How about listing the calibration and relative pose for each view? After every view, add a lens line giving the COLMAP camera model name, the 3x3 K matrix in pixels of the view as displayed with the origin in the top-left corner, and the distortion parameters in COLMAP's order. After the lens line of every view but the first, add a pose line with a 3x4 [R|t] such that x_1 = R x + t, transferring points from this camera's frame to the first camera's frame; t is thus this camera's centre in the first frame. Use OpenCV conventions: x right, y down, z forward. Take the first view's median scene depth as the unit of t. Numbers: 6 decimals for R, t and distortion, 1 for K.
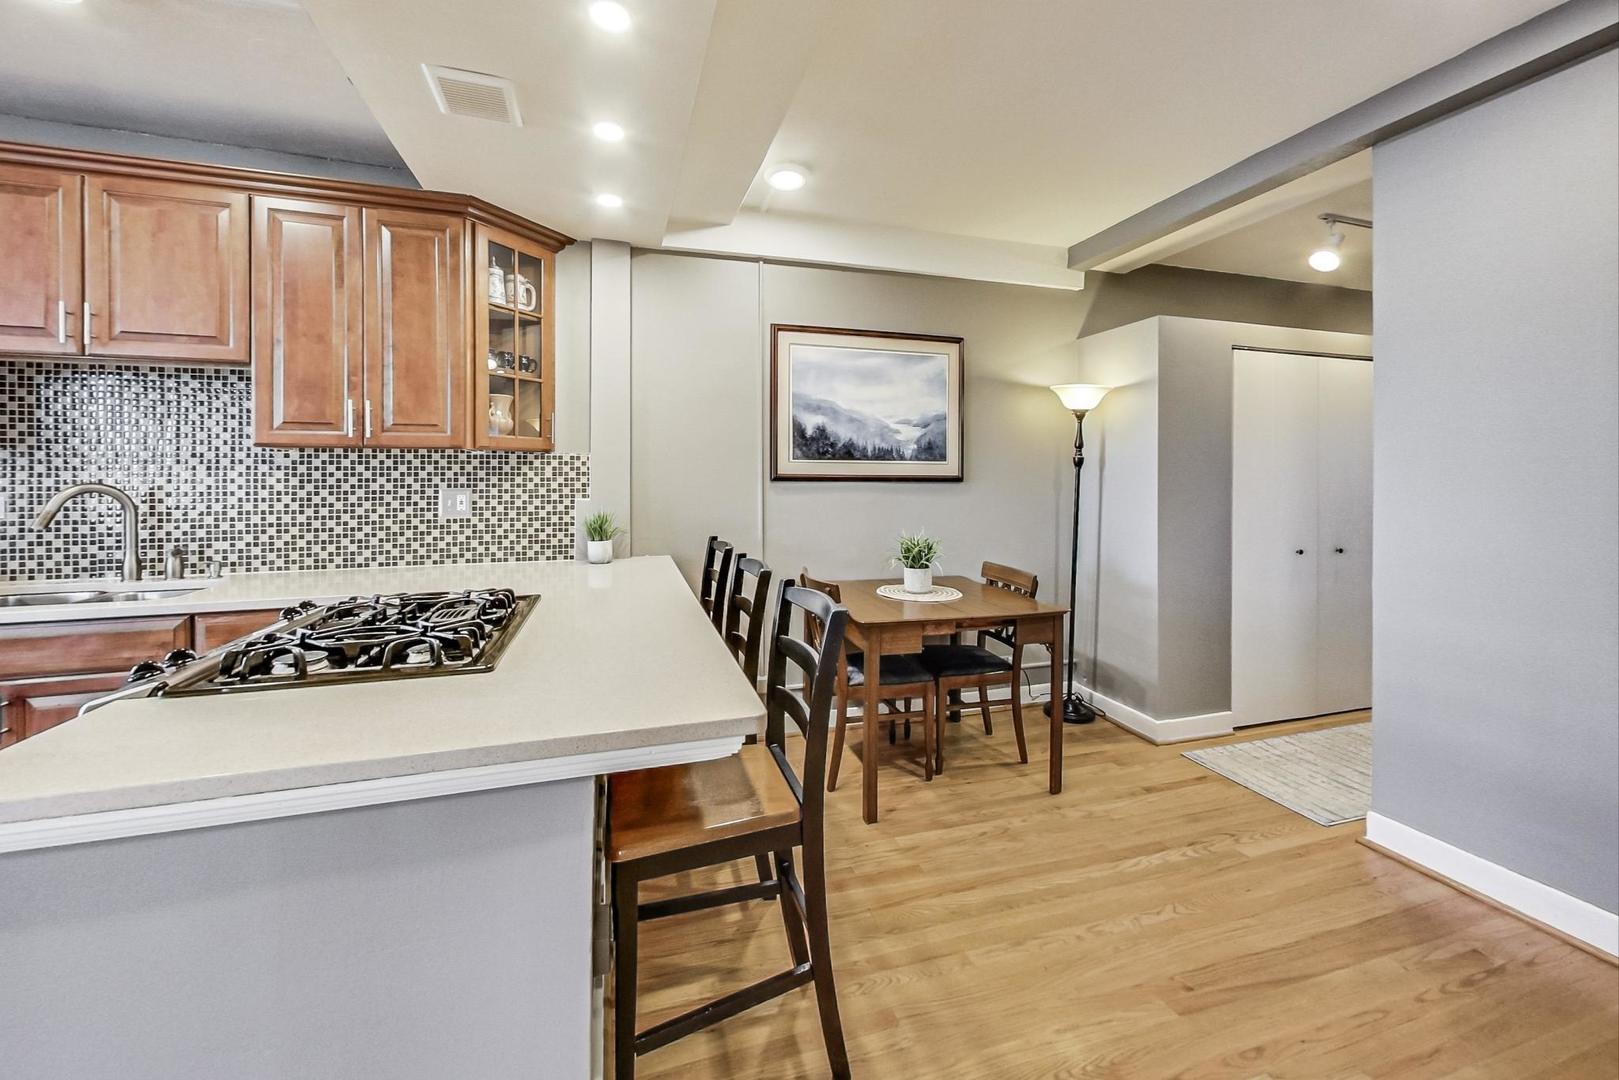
lens RADIAL K [[645.6, 0, 808.1], [0, 645.6, 476.9], [0, 0, 1]] dist [0.003643, -0.000504]
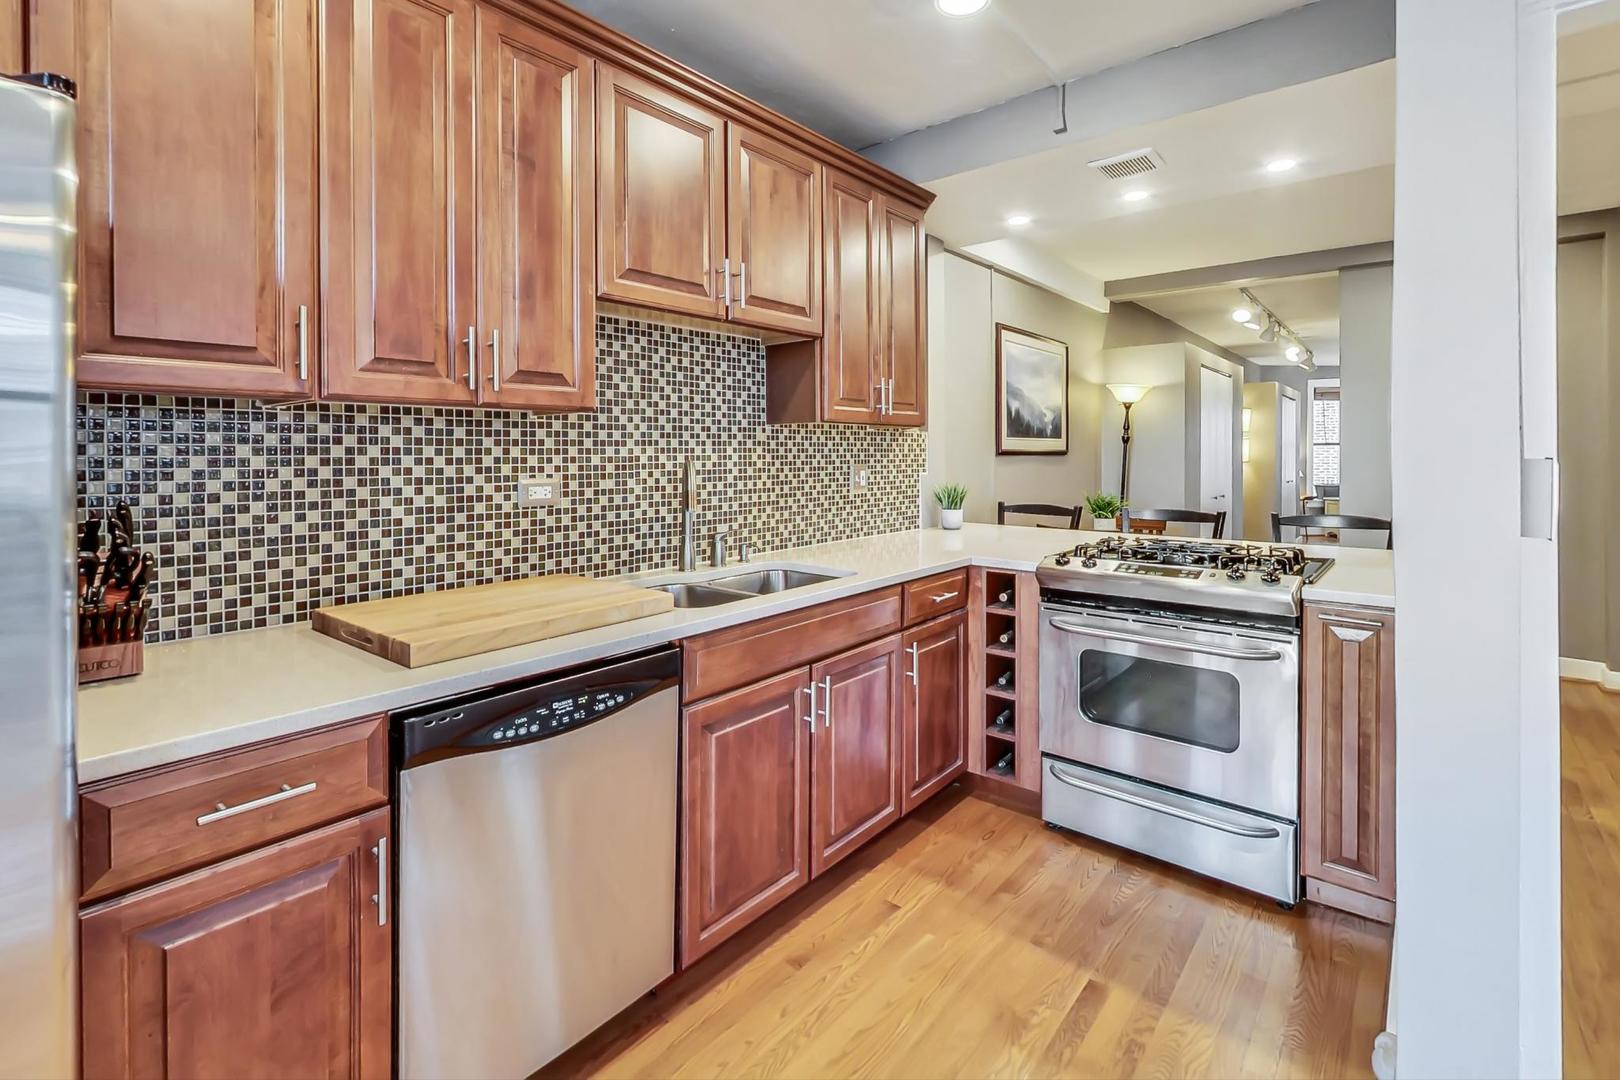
lens RADIAL K [[743.4, 0, 829.1], [0, 743.4, 457.0], [0, 0, 1]] dist [0.003554, -0.000538]
pose [[0.836304, -0.003221, 0.548256, -1.259544], [-0.002834, 0.999944, 0.010198, -0.005220], [-0.548258, -0.010083, 0.836248, 0.039541]]
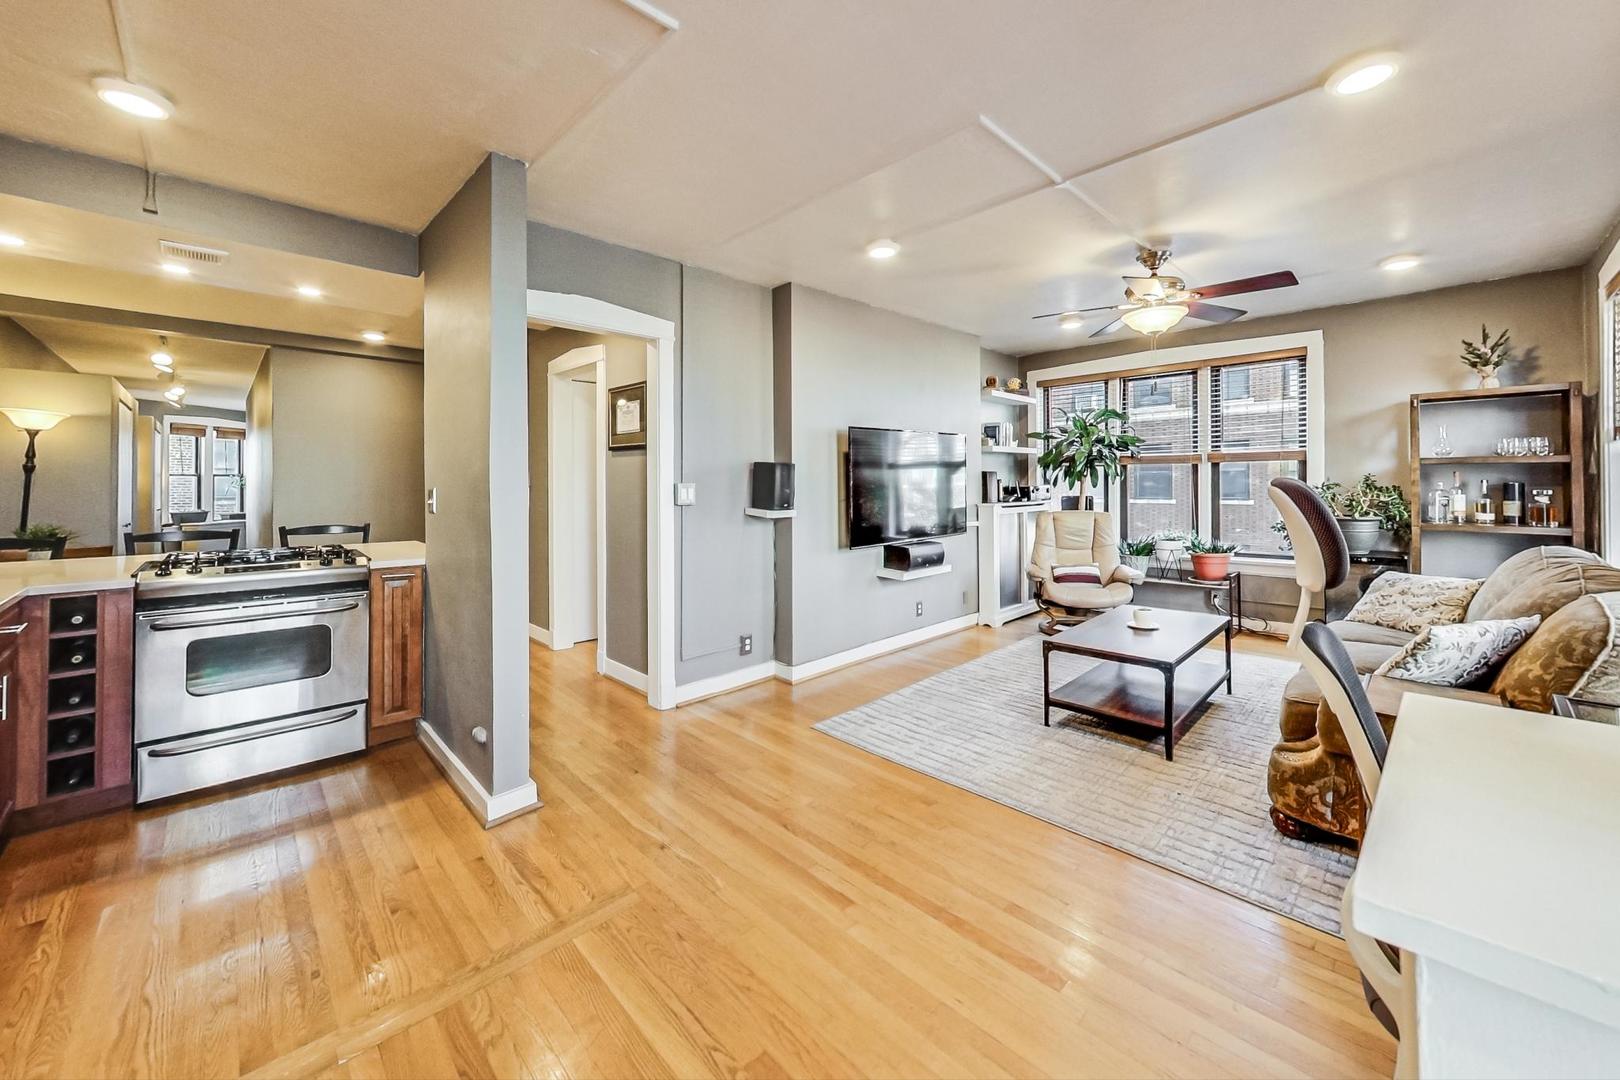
lens RADIAL K [[598.6, 0, 830.2], [0, 598.6, 473.5], [0, 0, 1]] dist [-0.011206, 0.000884]
pose [[-0.475487, 0.009365, 0.879673, -1.767512], [-0.003627, 0.999914, -0.012606, -0.010857], [-0.879715, -0.009185, -0.475412, 0.203262]]
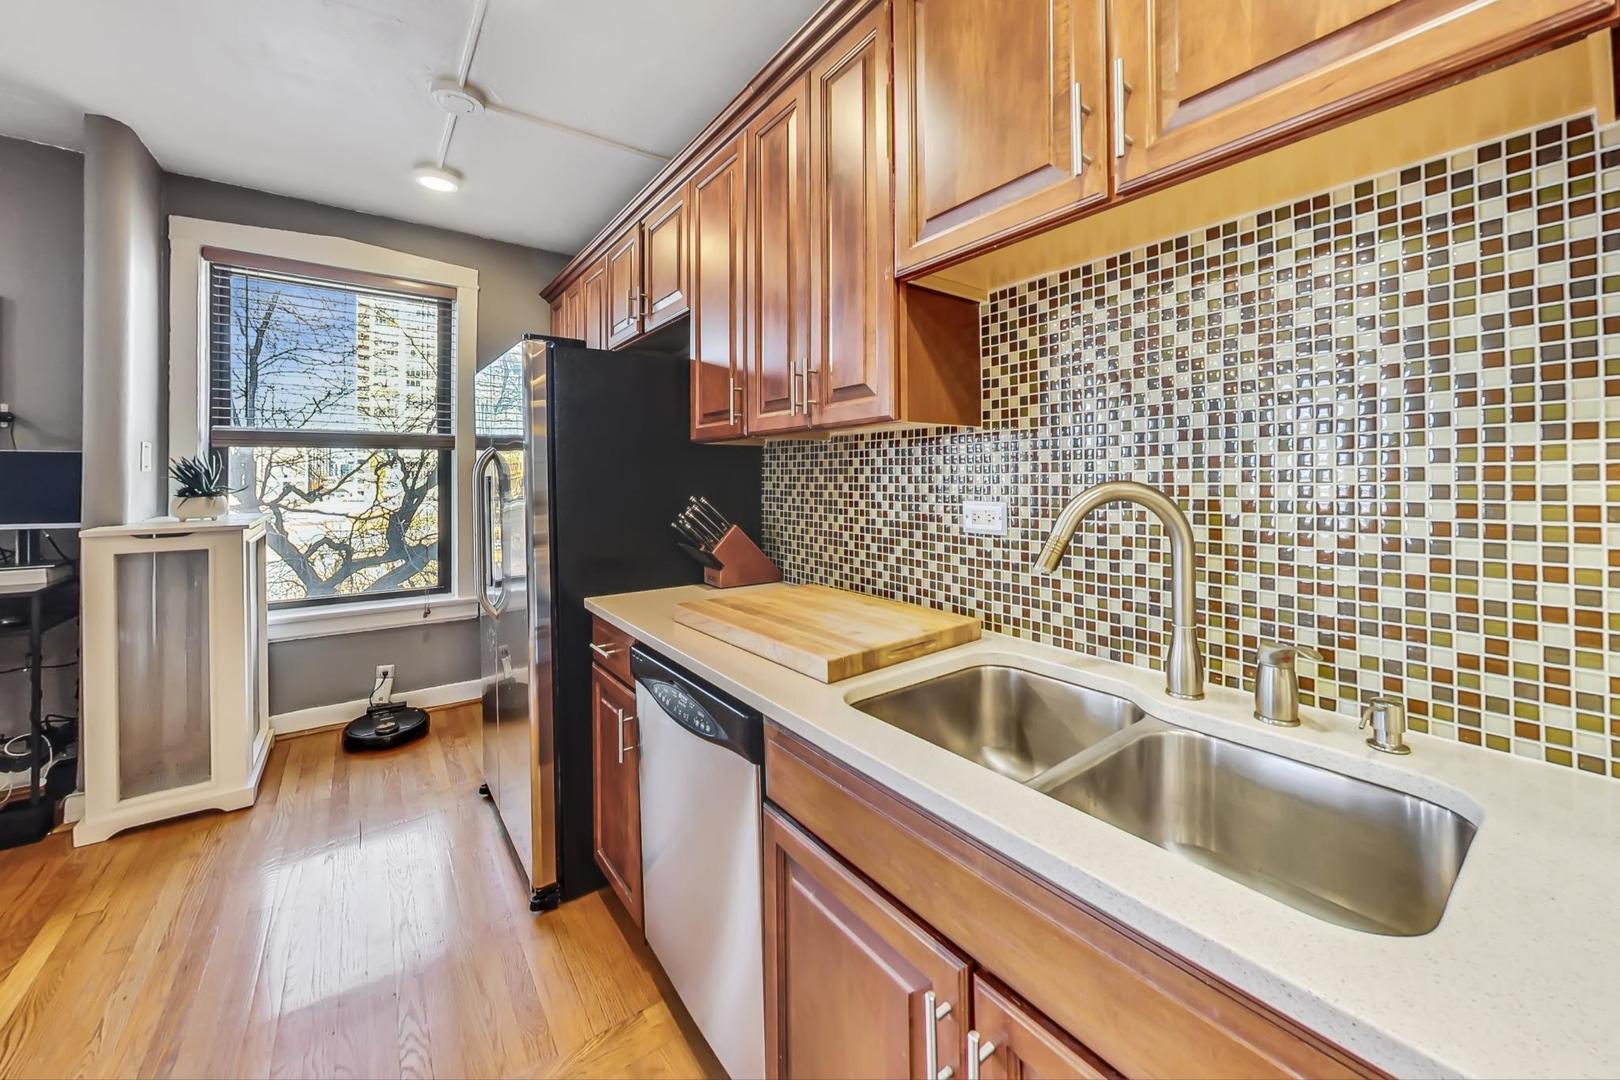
lens RADIAL K [[598.6, 0, 806.6], [0, 598.6, 478.6], [0, 0, 1]] dist [-0.011206, 0.000884]
pose [[0.326888, -0.003801, -0.945055, -0.642862], [0.006010, 0.999980, -0.001944, 0.006430], [0.945044, -0.005044, 0.326905, 0.534711]]
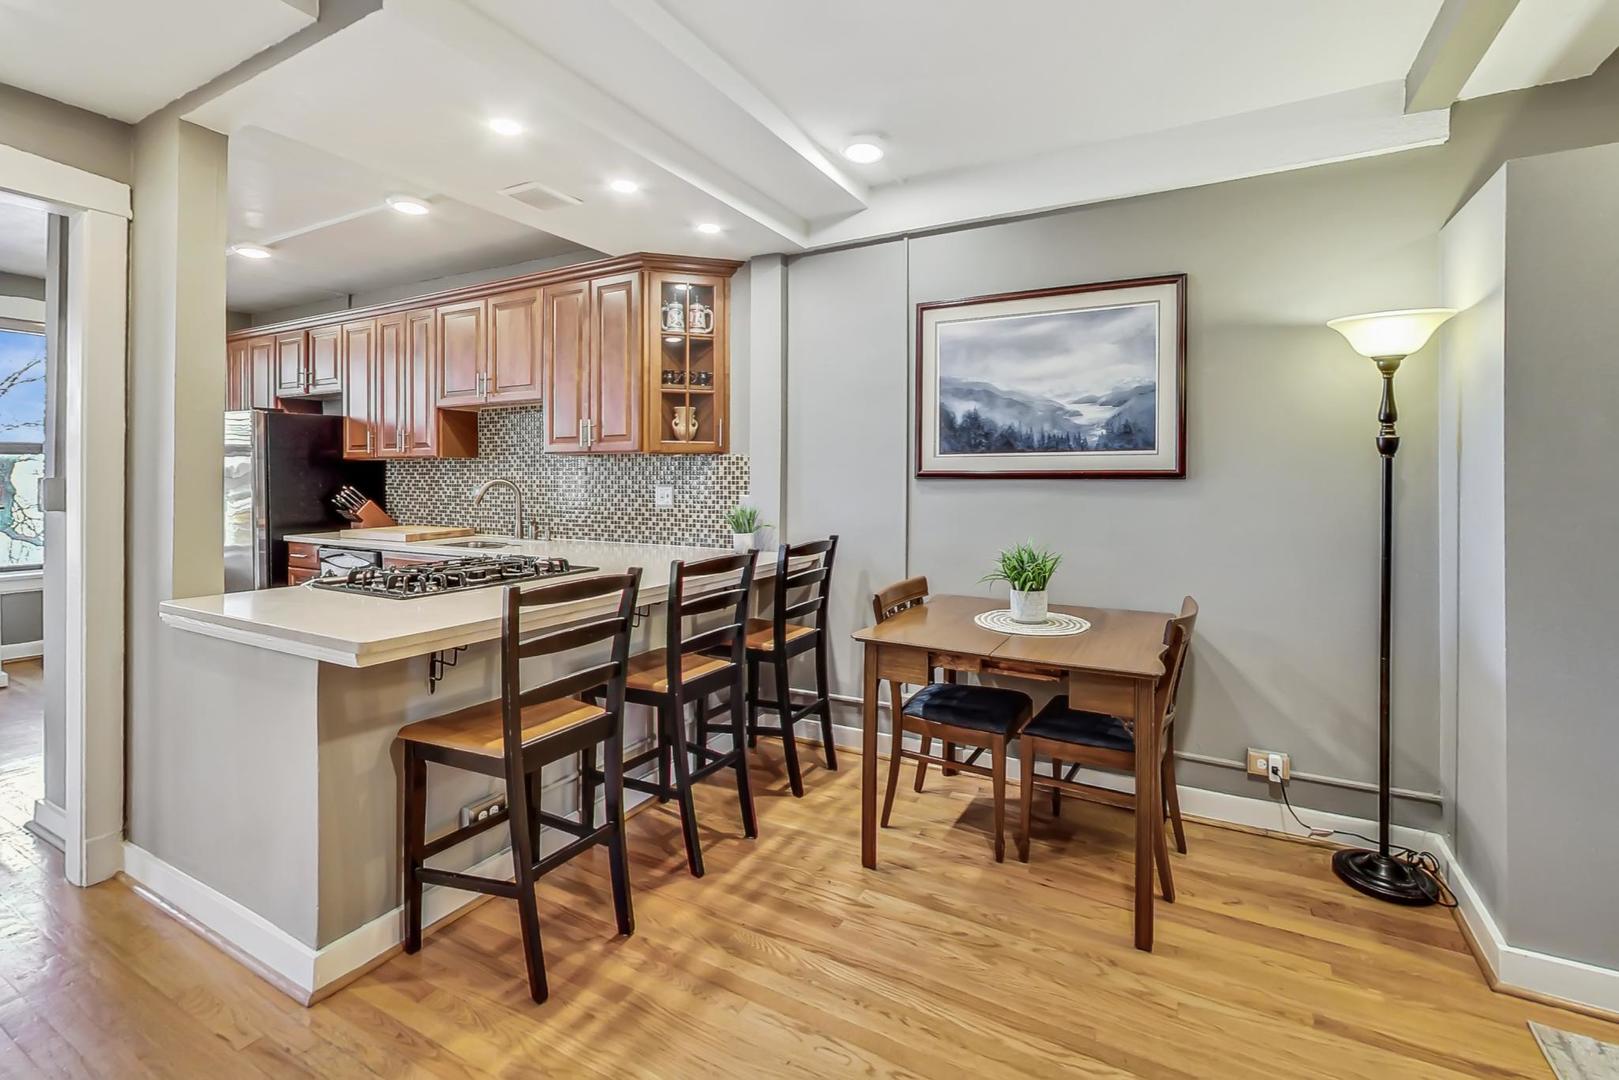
lens RADIAL K [[711.5, 0, 807.9], [0, 711.5, 481.3], [0, 0, 1]] dist [-0.000653, 0.001155]
pose [[0.696675, 0.001534, -0.717385, 0.651426], [-0.000155, 0.999998, 0.001988, 0.009365], [0.717387, -0.001274, 0.696674, 0.242852]]
